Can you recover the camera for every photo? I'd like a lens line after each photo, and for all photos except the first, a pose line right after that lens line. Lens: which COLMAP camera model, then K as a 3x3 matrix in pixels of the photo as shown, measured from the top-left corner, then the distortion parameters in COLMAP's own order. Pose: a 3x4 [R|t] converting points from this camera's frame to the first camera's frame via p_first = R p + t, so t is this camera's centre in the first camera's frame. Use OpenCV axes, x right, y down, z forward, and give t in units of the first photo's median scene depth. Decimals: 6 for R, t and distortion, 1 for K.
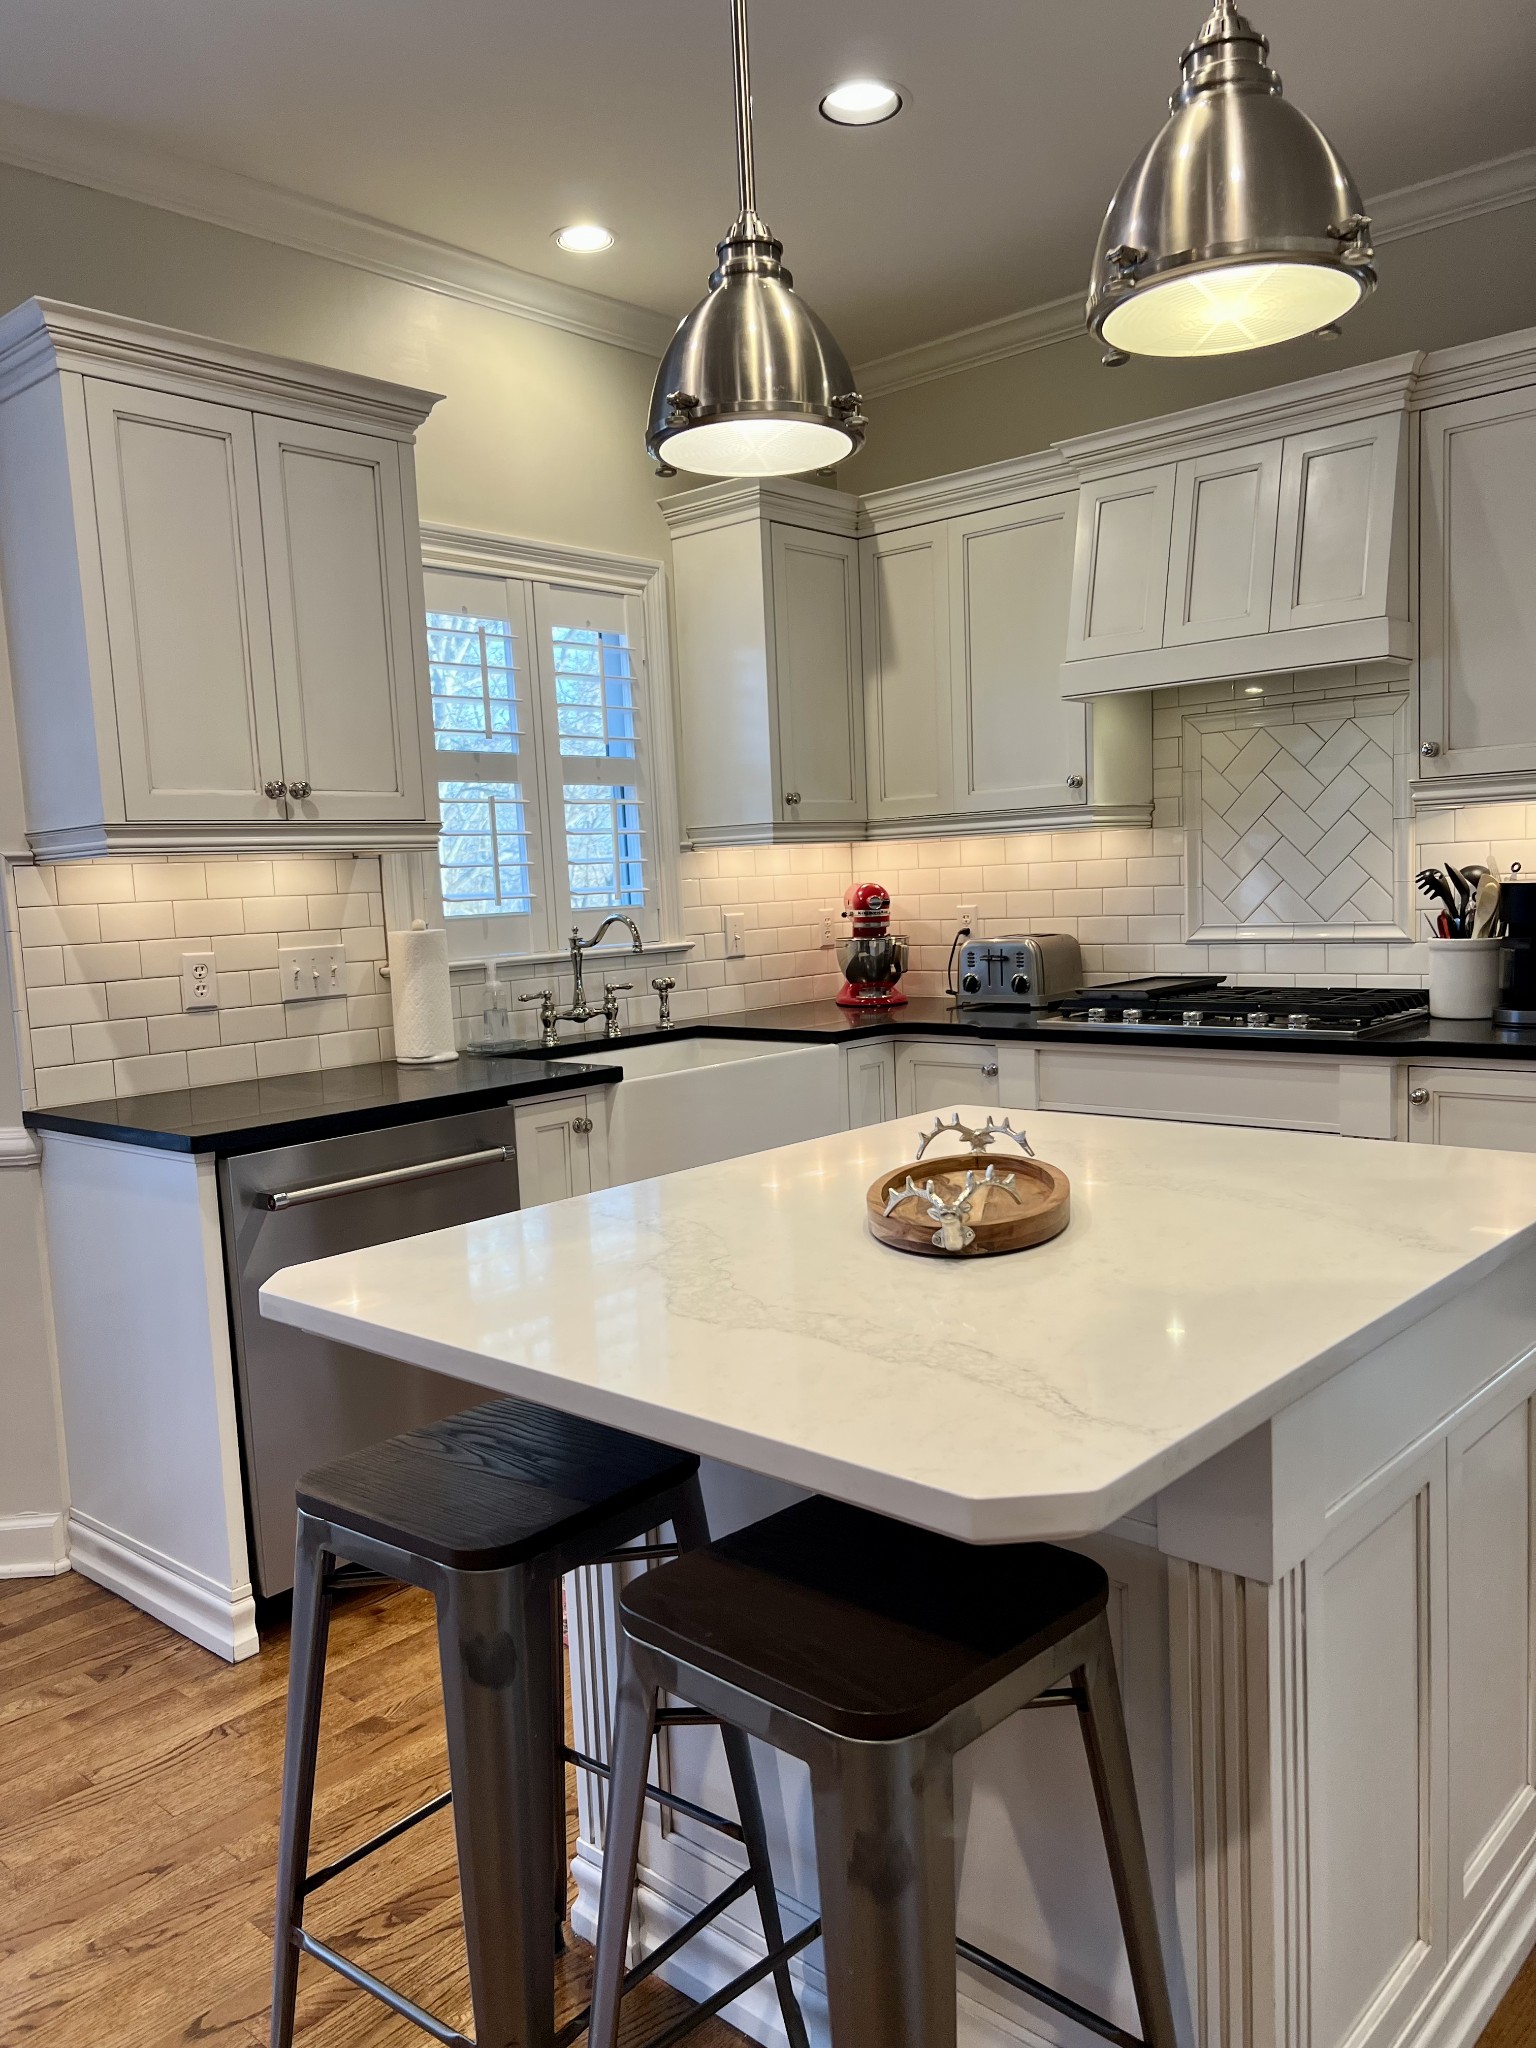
lens RADIAL K [[1538.0, 0, 768.0], [0, 1538.0, 1024.0], [0, 0, 1]] dist [0.137624, -0.259957]
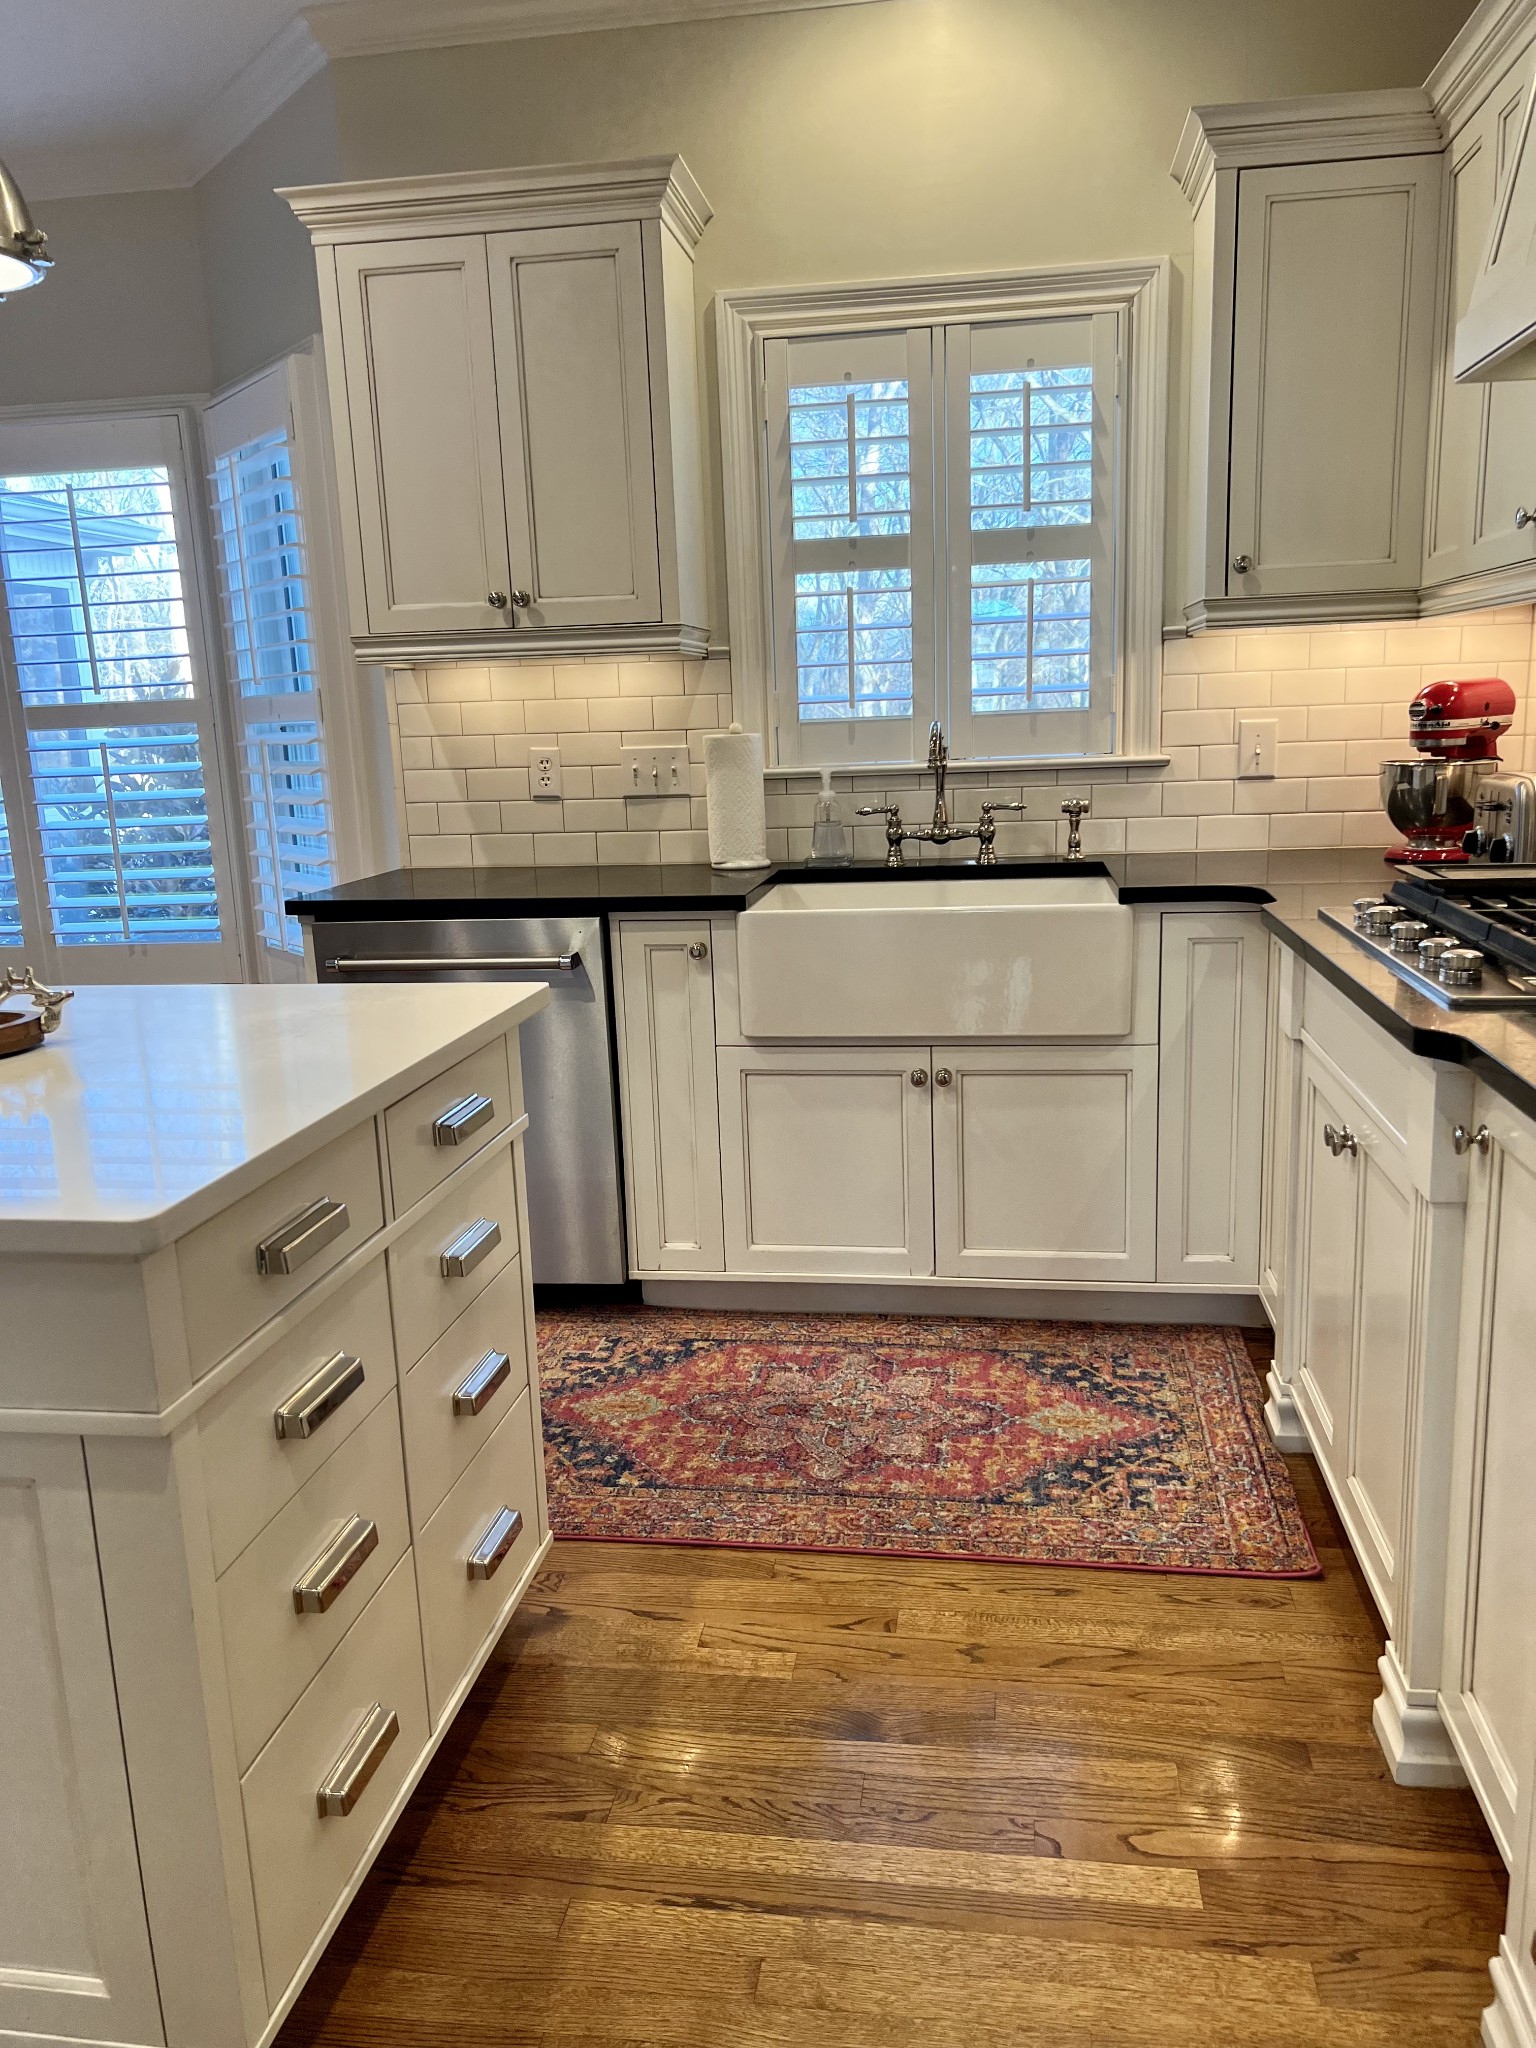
lens RADIAL K [[1538.0, 0, 768.0], [0, 1538.0, 1024.0], [0, 0, 1]] dist [0.137624, -0.259957]
pose [[0.558411, 0.189928, -0.807530, 0.586223], [-0.070759, 0.980796, 0.181749, -0.056295], [0.826541, -0.044351, 0.561126, 0.426353]]
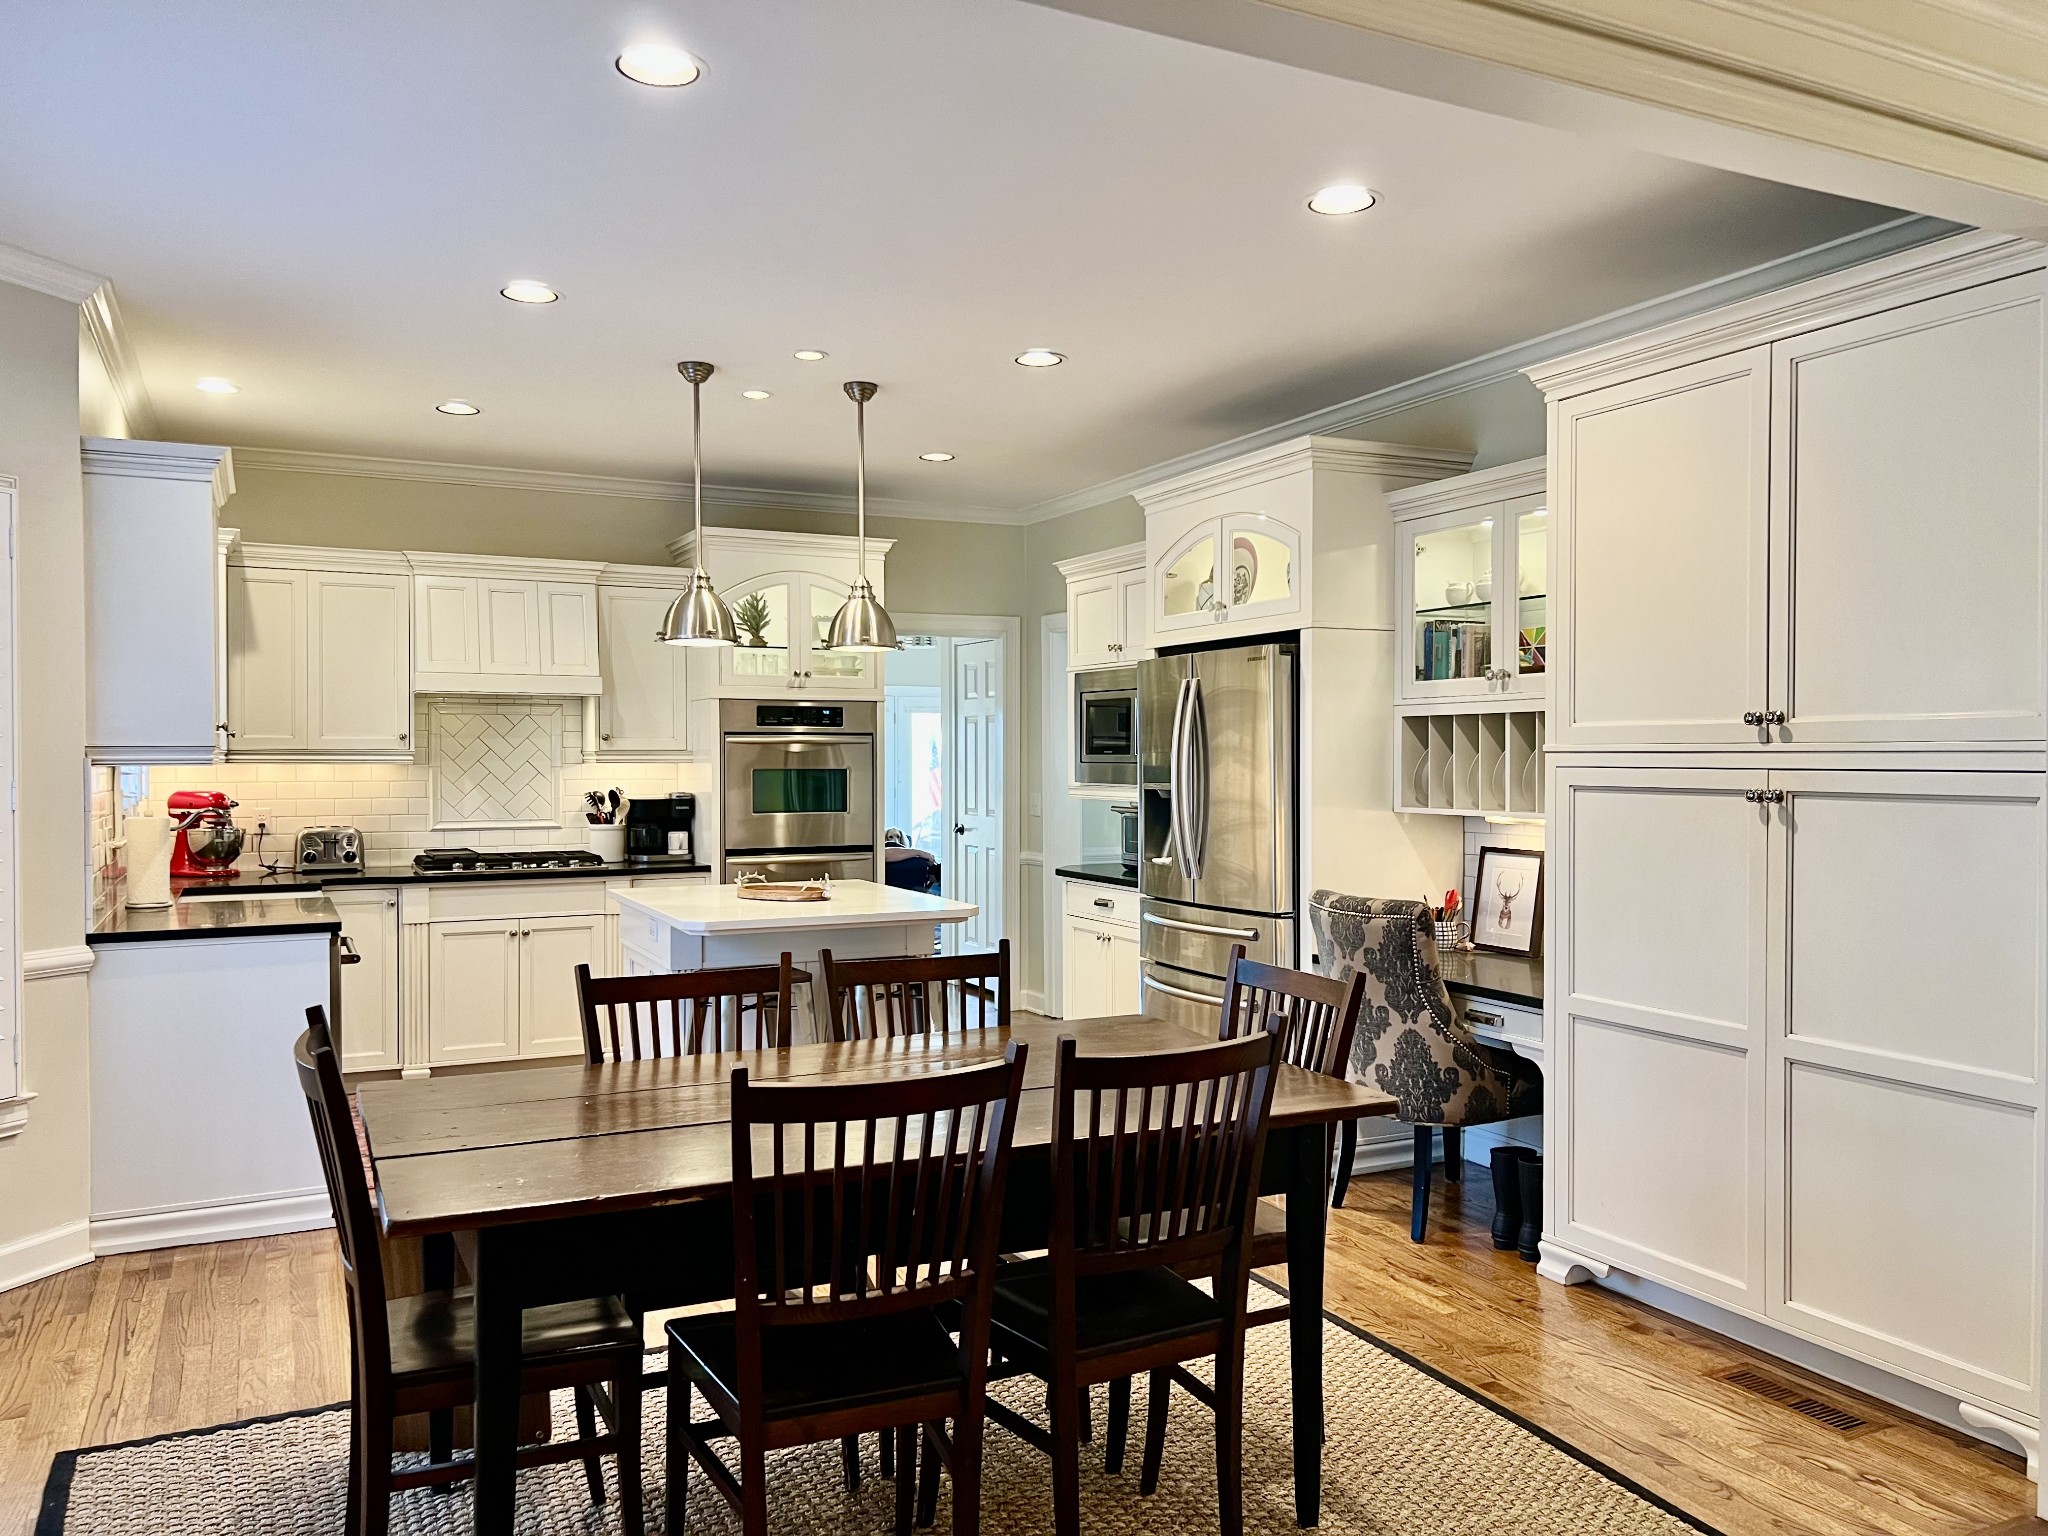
lens RADIAL K [[1538.0, 0, 1024.0], [0, 1538.0, 768.0], [0, 0, 1]] dist [0.137624, -0.259957]
pose [[0.393349, 0.036225, 0.918675, -1.177439], [0.070107, 0.995132, -0.069257, 0.050541], [-0.916712, 0.091648, 0.388894, -0.327946]]
